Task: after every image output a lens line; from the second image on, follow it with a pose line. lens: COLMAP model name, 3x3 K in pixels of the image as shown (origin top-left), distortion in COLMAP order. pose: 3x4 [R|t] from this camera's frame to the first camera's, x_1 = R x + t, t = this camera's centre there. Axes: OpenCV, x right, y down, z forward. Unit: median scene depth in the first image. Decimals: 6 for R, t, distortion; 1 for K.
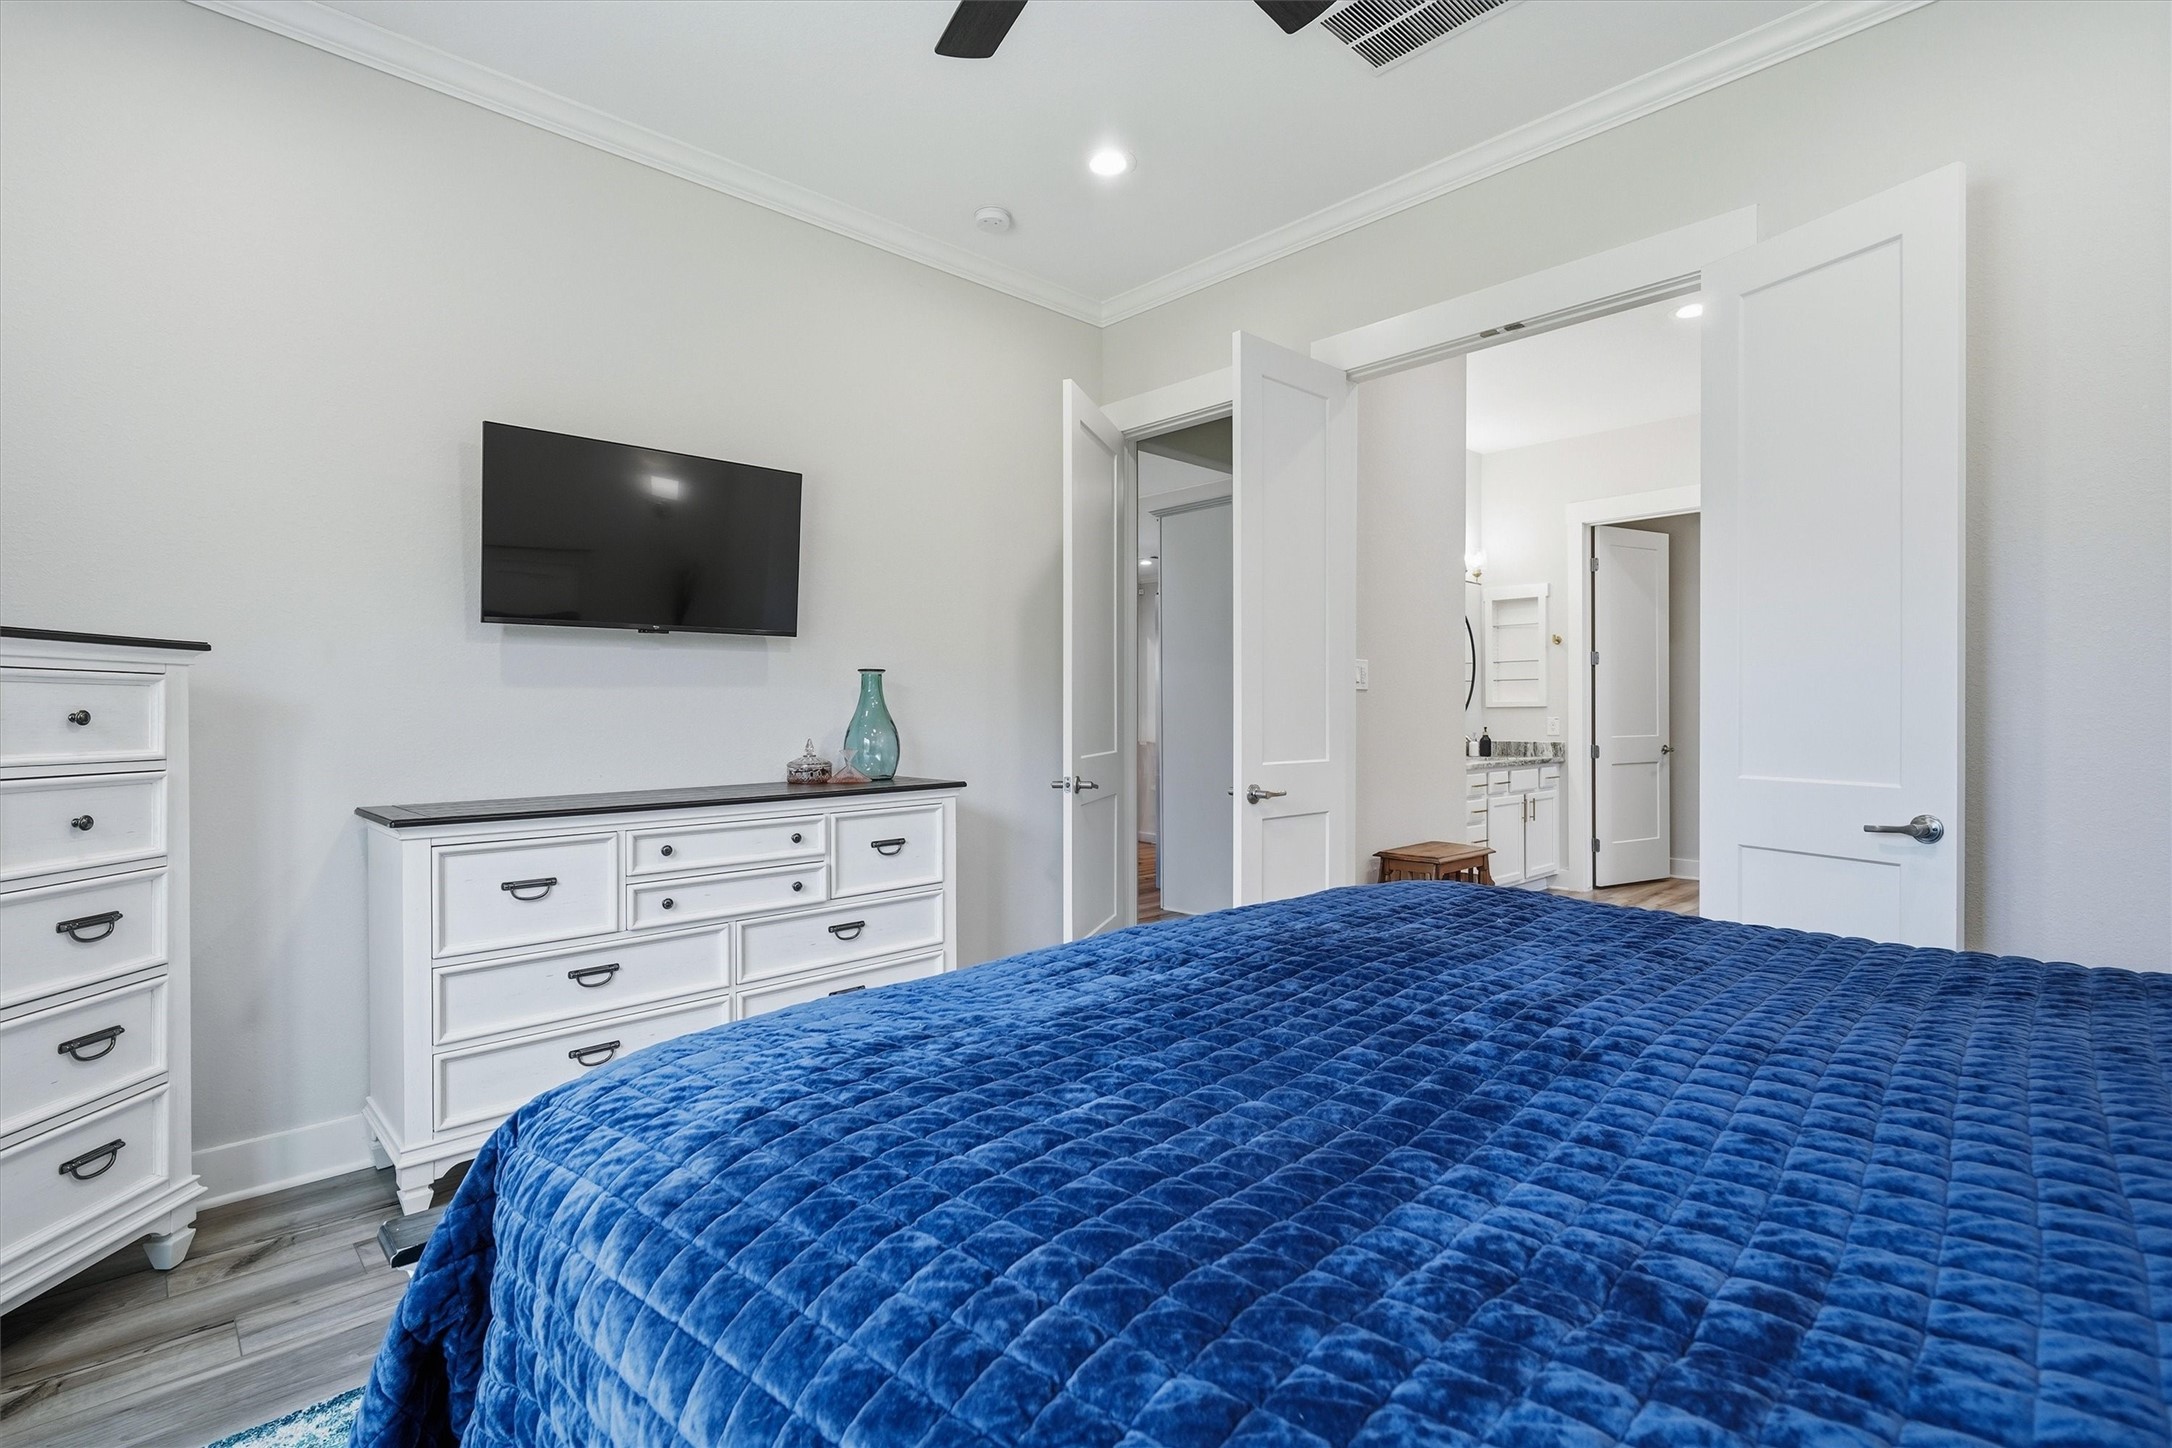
lens RADIAL K [[1027.2, 0, 1072.6], [0, 1027.2, 726.5], [0, 0, 1]] dist [-0.004835, -0.000761]
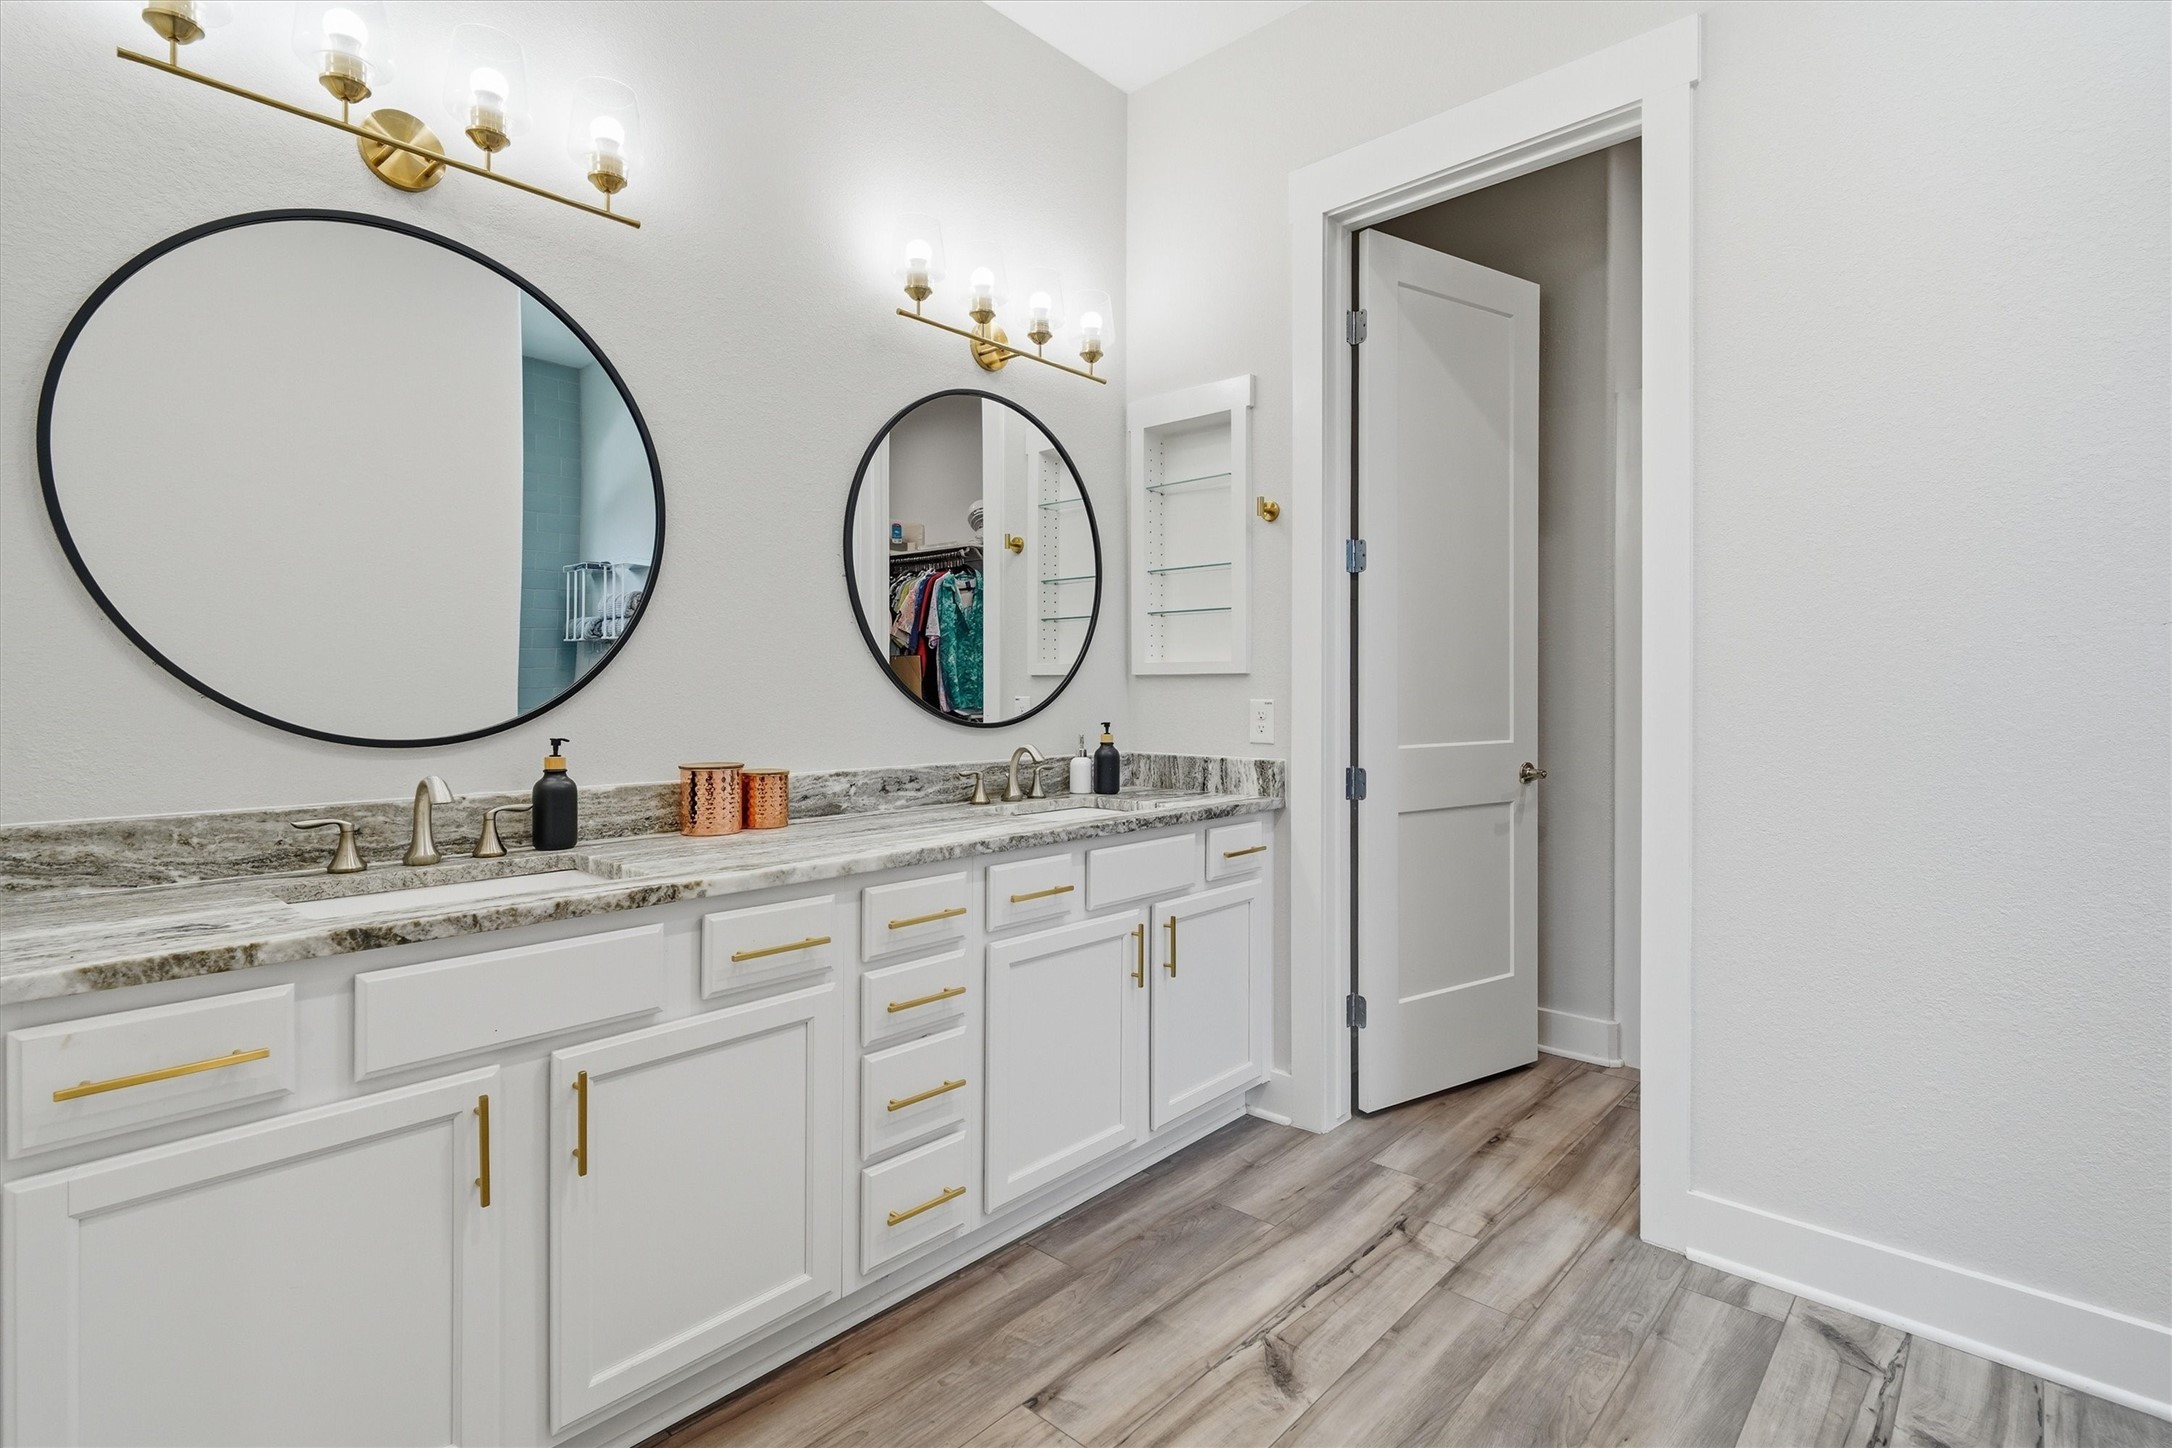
lens RADIAL K [[1027.2, 0, 1099.1], [0, 1027.2, 713.6], [0, 0, 1]] dist [-0.004835, -0.000761]
pose [[0.996008, 0.002537, 0.089226, 0.362796], [-0.003000, 0.999983, 0.005055, -0.005192], [-0.089211, -0.005302, 0.995999, 0.589510]]
